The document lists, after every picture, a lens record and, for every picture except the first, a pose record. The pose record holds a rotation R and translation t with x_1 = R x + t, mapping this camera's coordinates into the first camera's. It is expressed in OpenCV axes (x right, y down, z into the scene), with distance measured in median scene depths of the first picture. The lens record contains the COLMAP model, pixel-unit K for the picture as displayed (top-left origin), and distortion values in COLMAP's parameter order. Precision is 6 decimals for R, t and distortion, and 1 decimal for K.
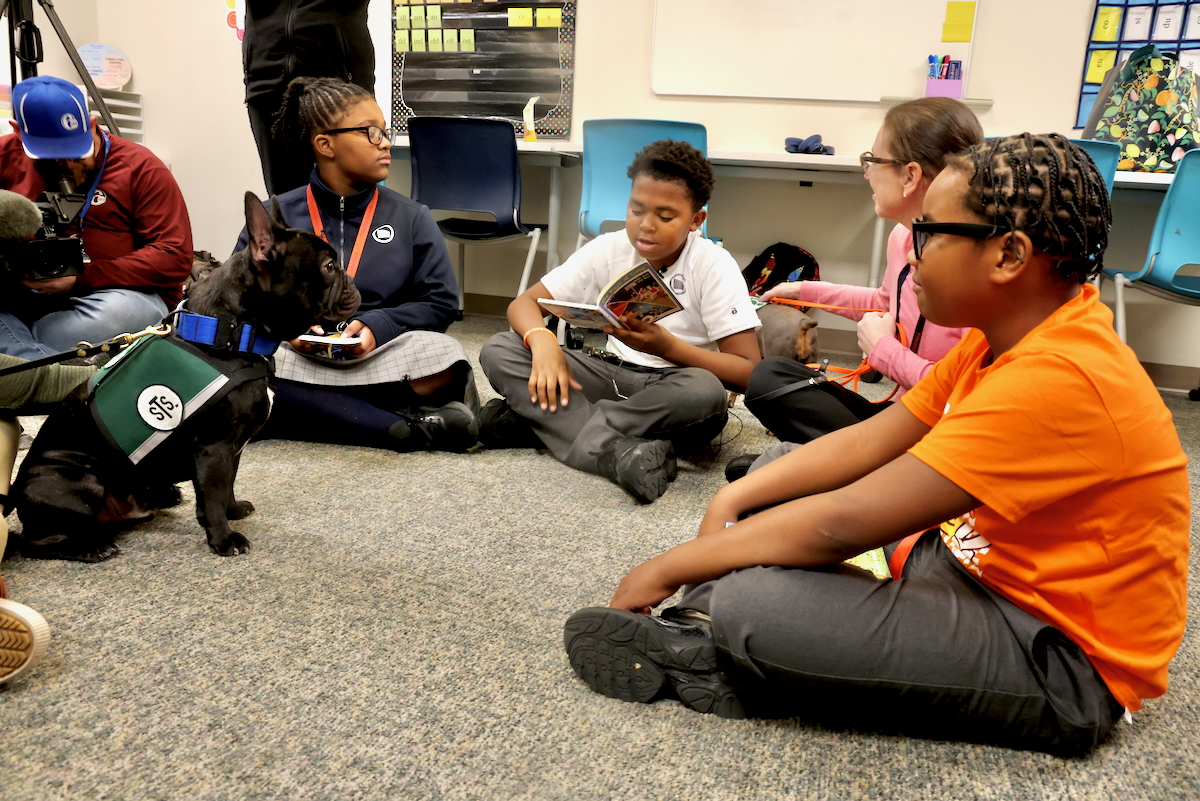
lens RADIAL K [[816.2, 0, 593.4], [0, 816.2, 403.5], [0, 0, 1]] dist [-0.064335, 0.020275]
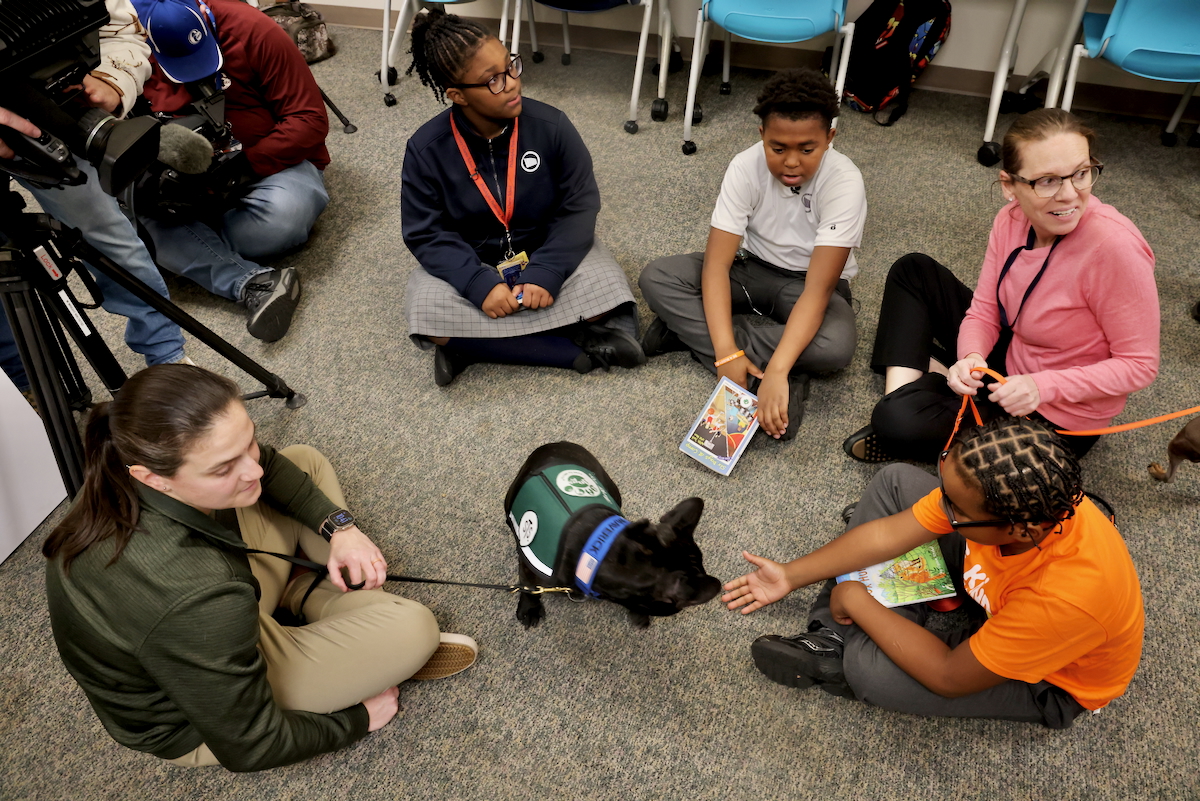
lens RADIAL K [[816.2, 0, 600.4], [0, 816.2, 404.0], [0, 0, 1]] dist [-0.064335, 0.020275]
pose [[0.991821, -0.047258, -0.118563, -0.135089], [0.102026, 0.851699, 0.514004, -1.130557], [0.076689, -0.521896, 0.849555, -0.174952]]
